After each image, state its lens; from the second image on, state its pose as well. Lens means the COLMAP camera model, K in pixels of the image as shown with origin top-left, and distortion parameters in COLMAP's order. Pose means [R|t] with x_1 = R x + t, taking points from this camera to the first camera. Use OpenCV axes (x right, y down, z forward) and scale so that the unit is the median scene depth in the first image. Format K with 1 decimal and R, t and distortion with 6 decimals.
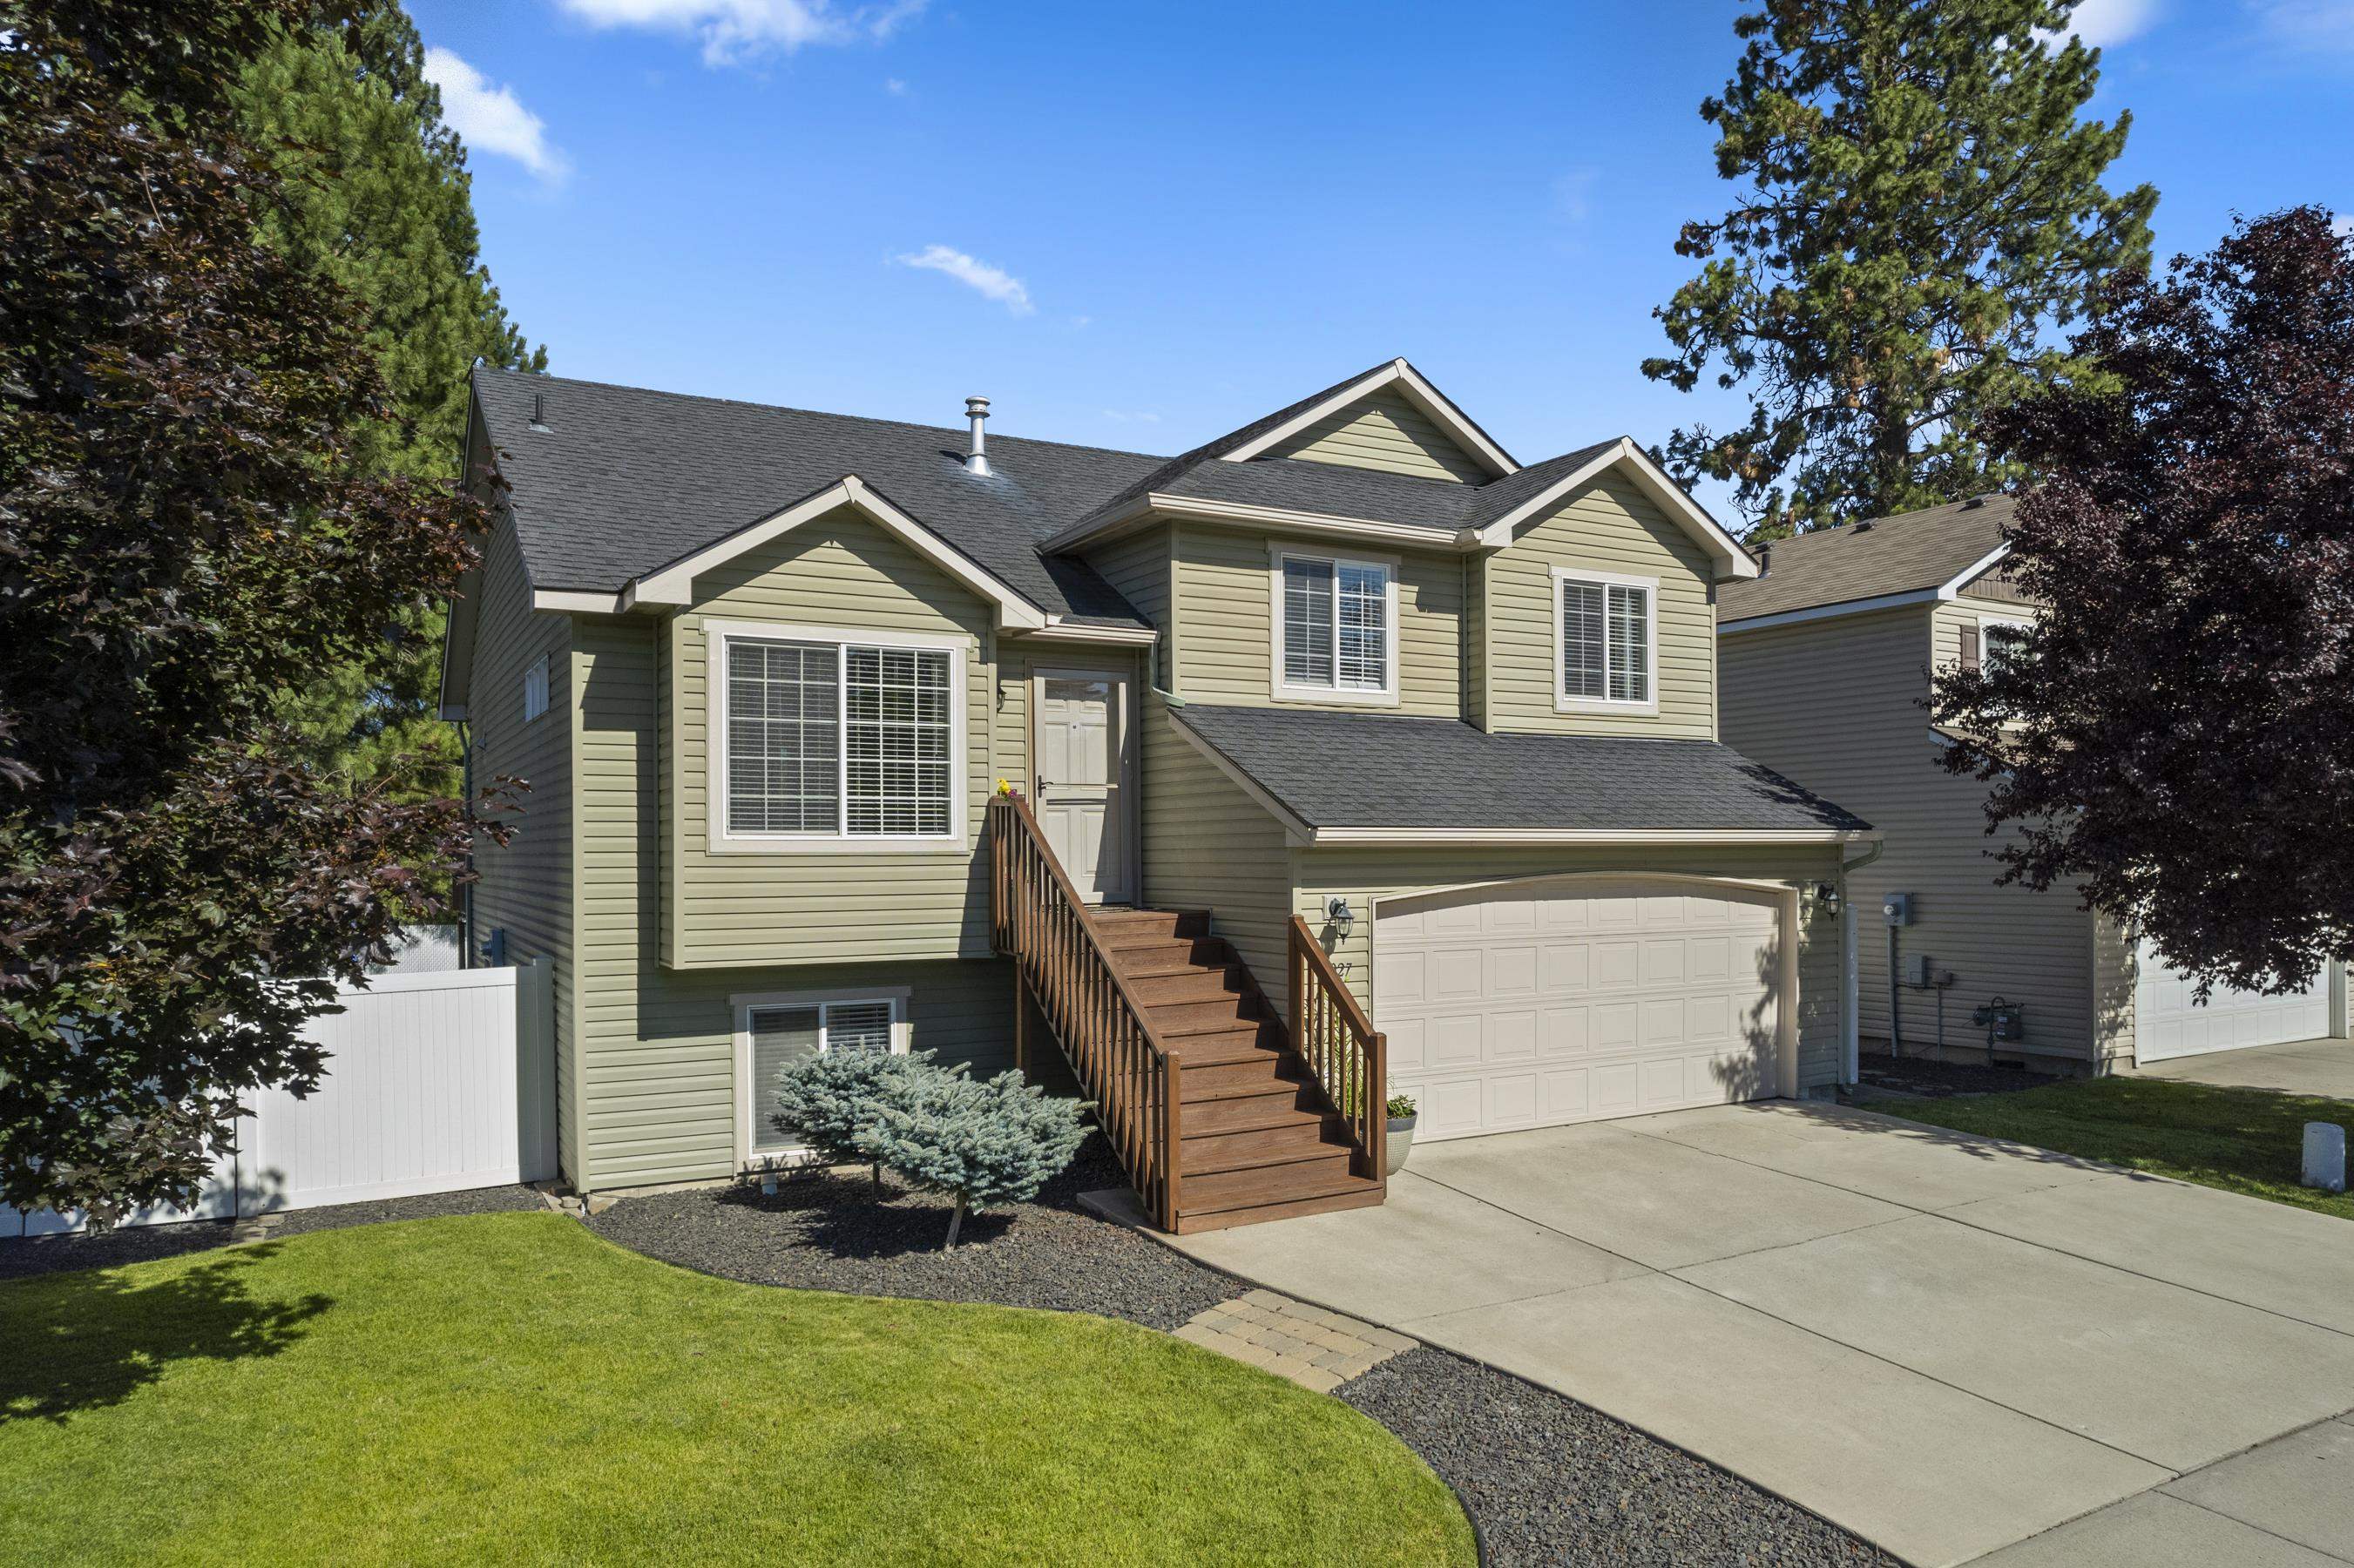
lens RADIAL K [[1586.1, 0, 1178.2], [0, 1586.1, 853.4], [0, 0, 1]] dist [0.044924, 0.000341]
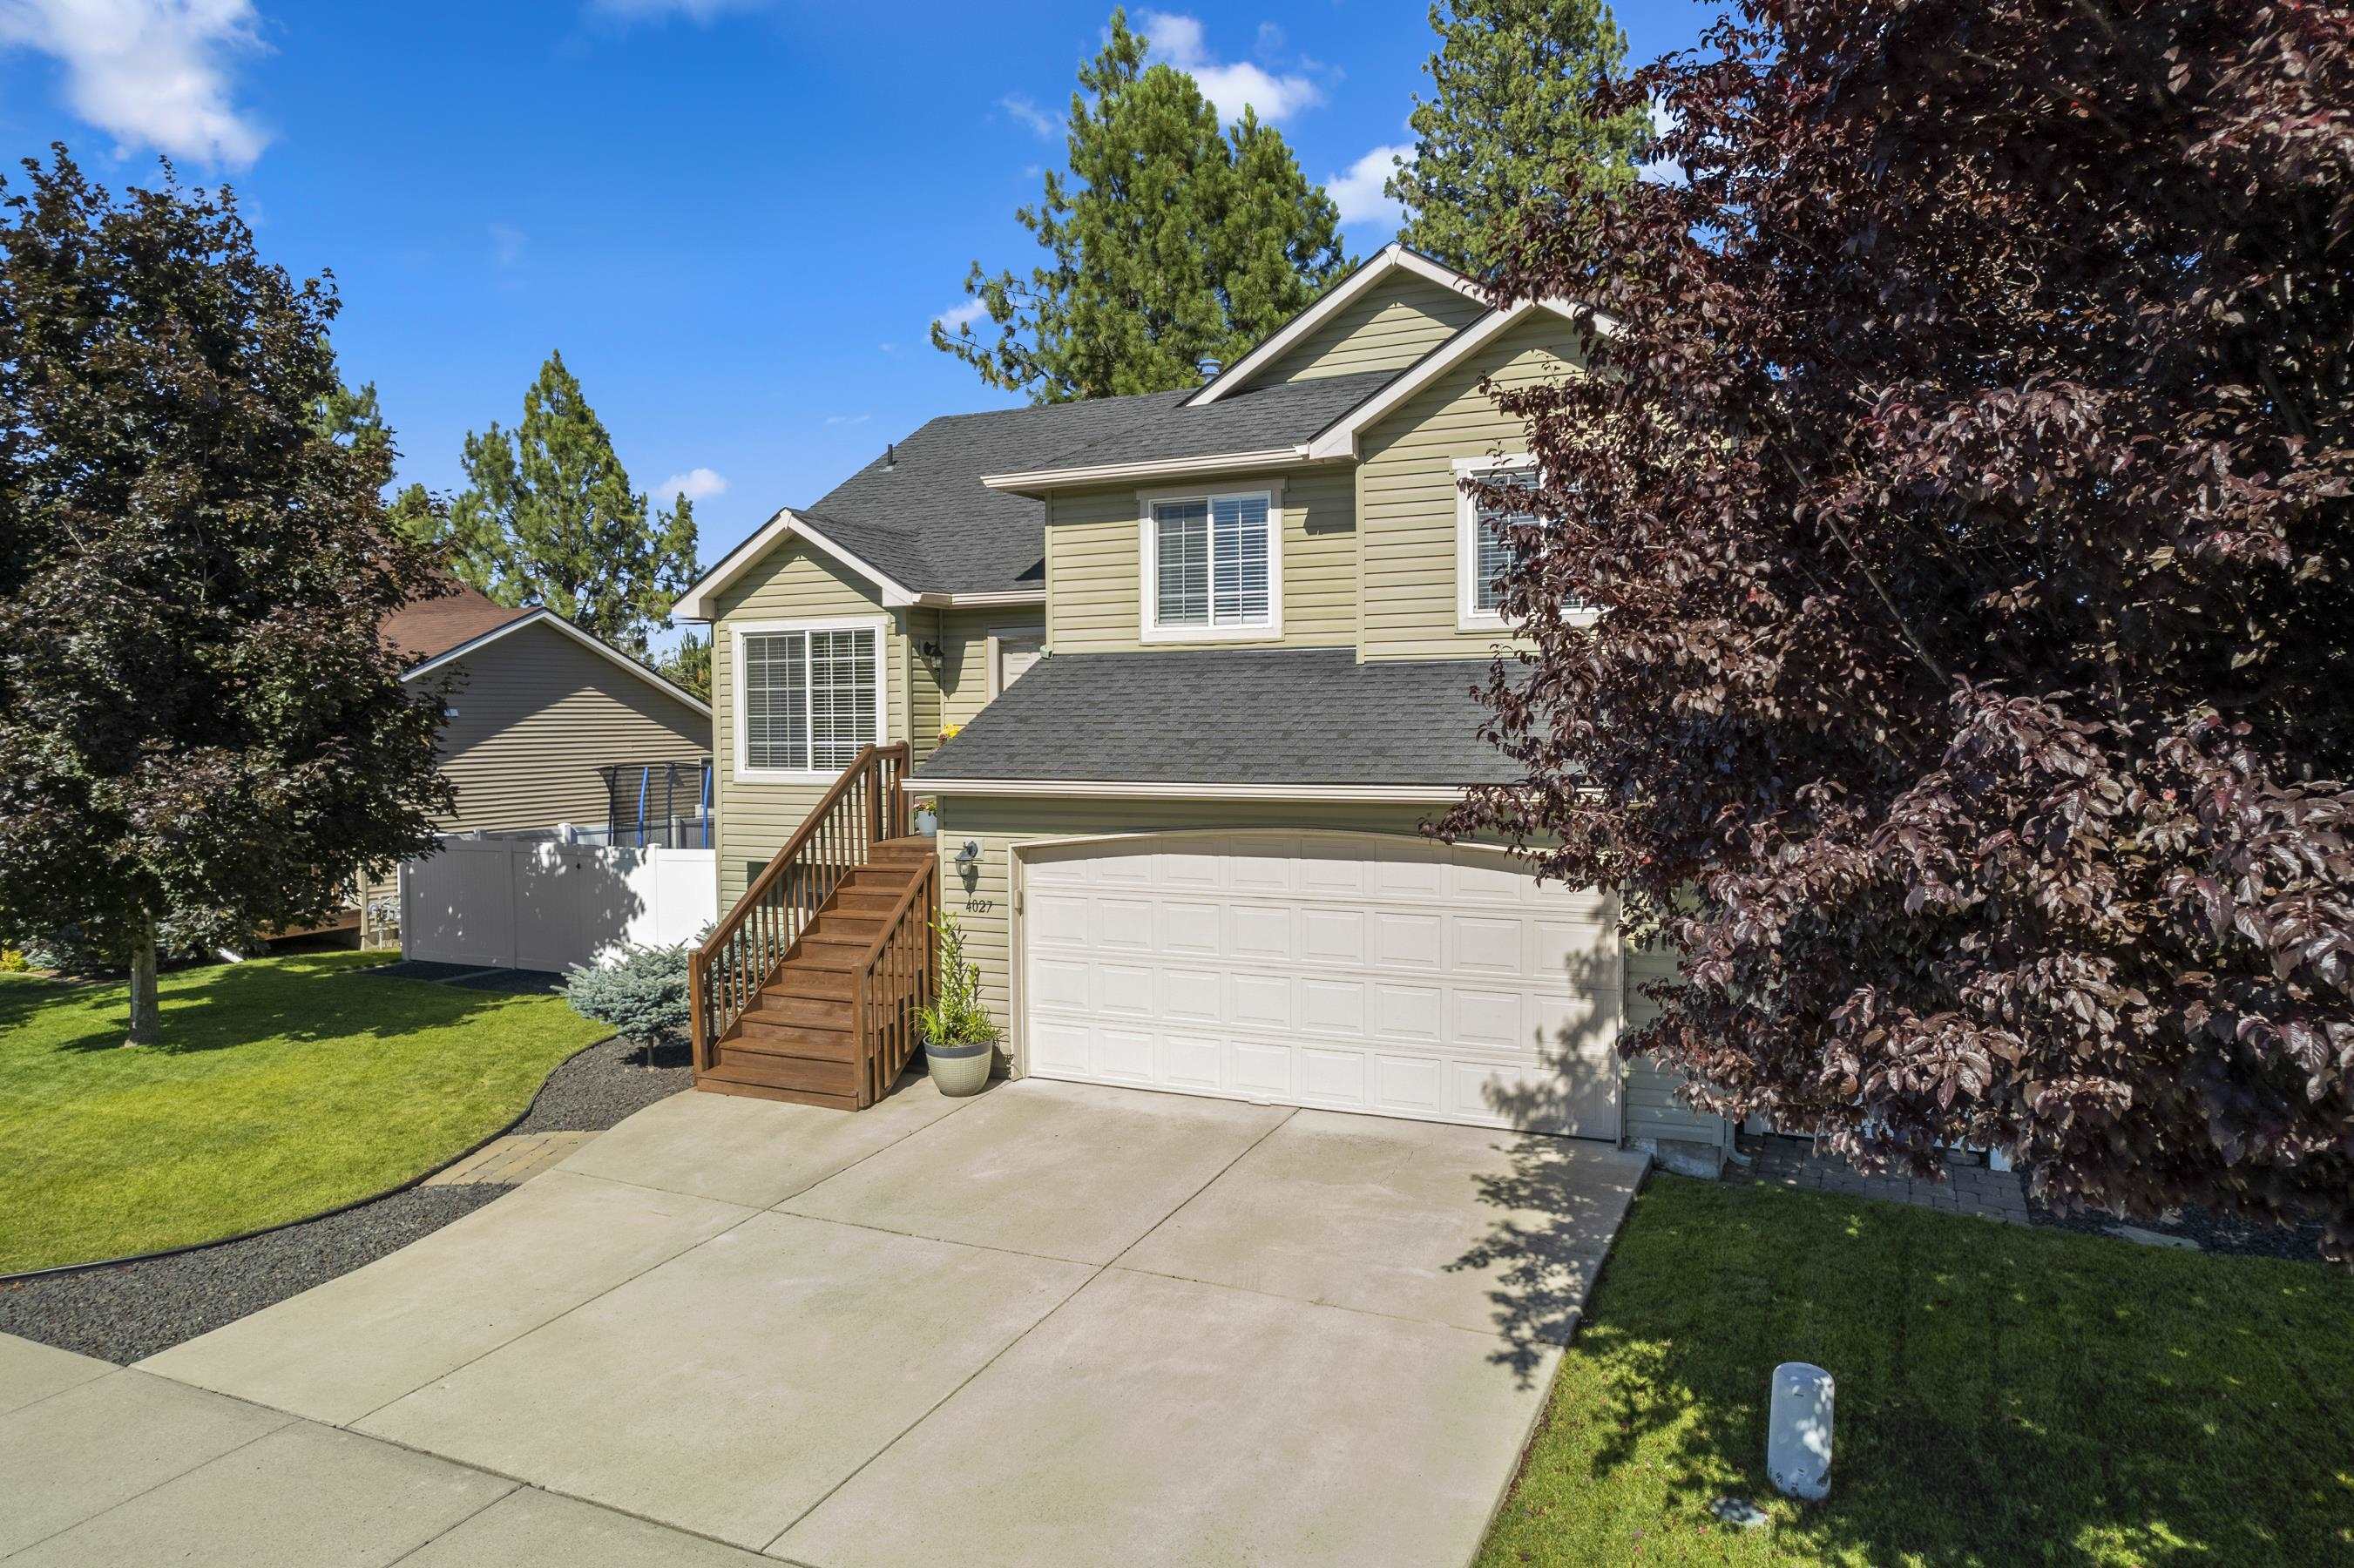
lens RADIAL K [[1557.4, 0, 1189.2], [0, 1557.4, 700.4], [0, 0, 1]] dist [-0.100885, 0.113010]
pose [[0.514751, -0.014015, -0.857225, 0.951529], [-0.006166, 0.999780, -0.020048, -0.040761], [0.857318, 0.015605, 0.514551, 0.515480]]
